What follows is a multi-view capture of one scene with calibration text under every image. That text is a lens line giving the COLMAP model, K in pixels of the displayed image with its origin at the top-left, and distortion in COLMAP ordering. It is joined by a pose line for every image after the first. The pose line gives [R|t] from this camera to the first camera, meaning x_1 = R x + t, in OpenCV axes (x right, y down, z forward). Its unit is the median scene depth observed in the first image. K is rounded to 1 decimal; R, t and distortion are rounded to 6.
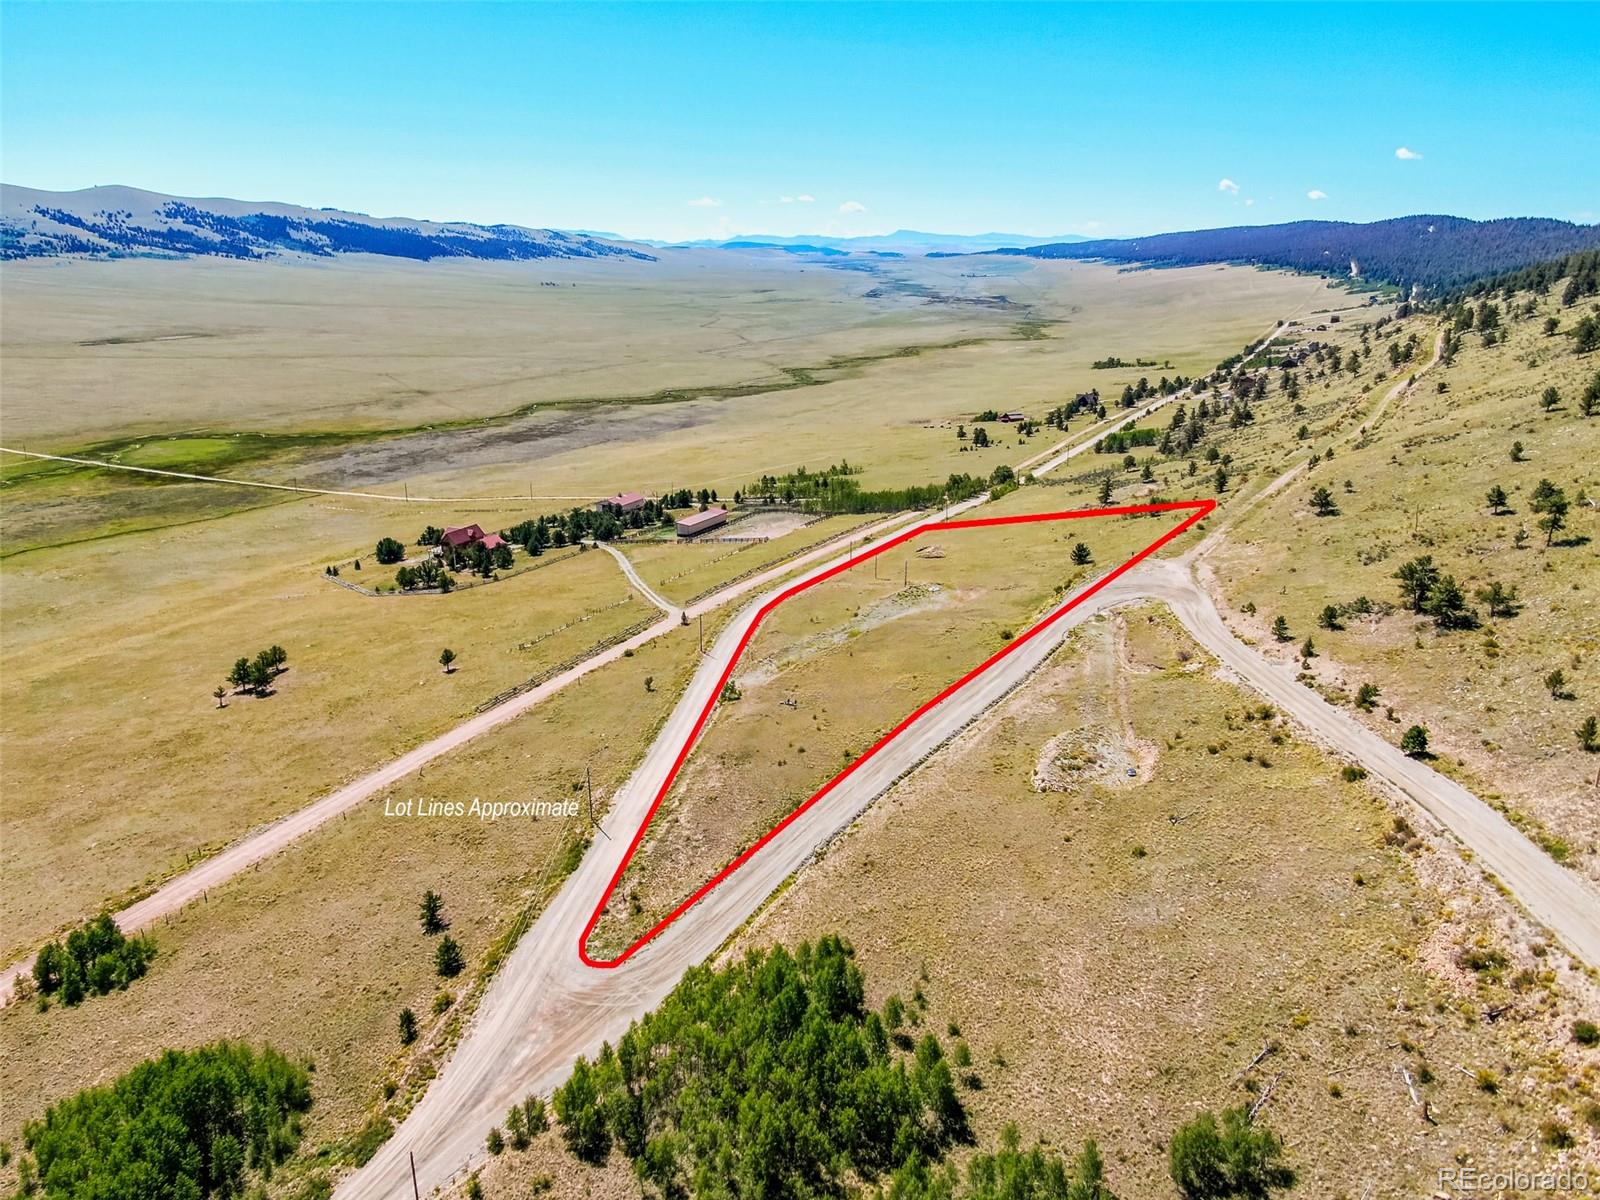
lens RADIAL K [[1158.1, 0, 796.6], [0, 1158.1, 608.8], [0, 0, 1]] dist [-0.011906, 0.039226]
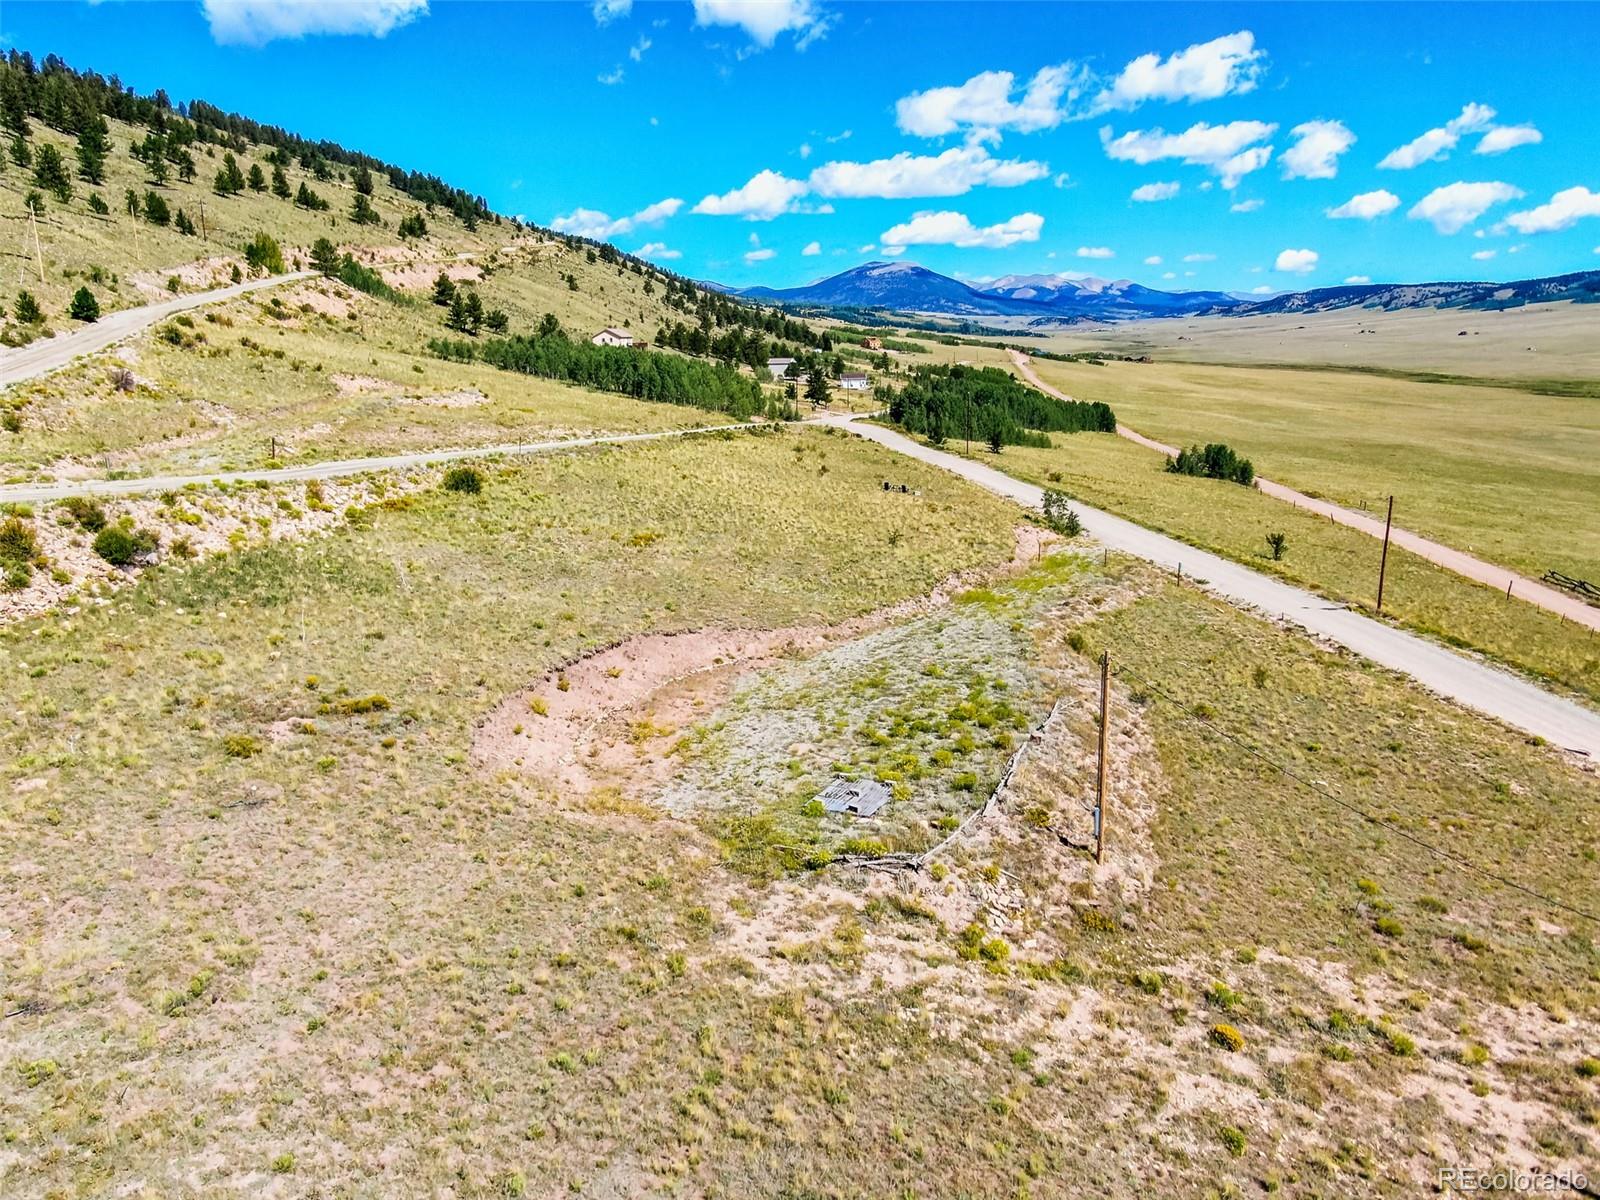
lens RADIAL K [[1151.0, 0, 799.8], [0, 1151.0, 598.6], [0, 0, 1]] dist [-0.009053, 0.034118]
pose [[-0.940000, 0.088353, -0.329537, 0.195590], [-0.090301, 0.867010, 0.490040, -0.119864], [0.329008, 0.490395, -0.807011, 1.279156]]
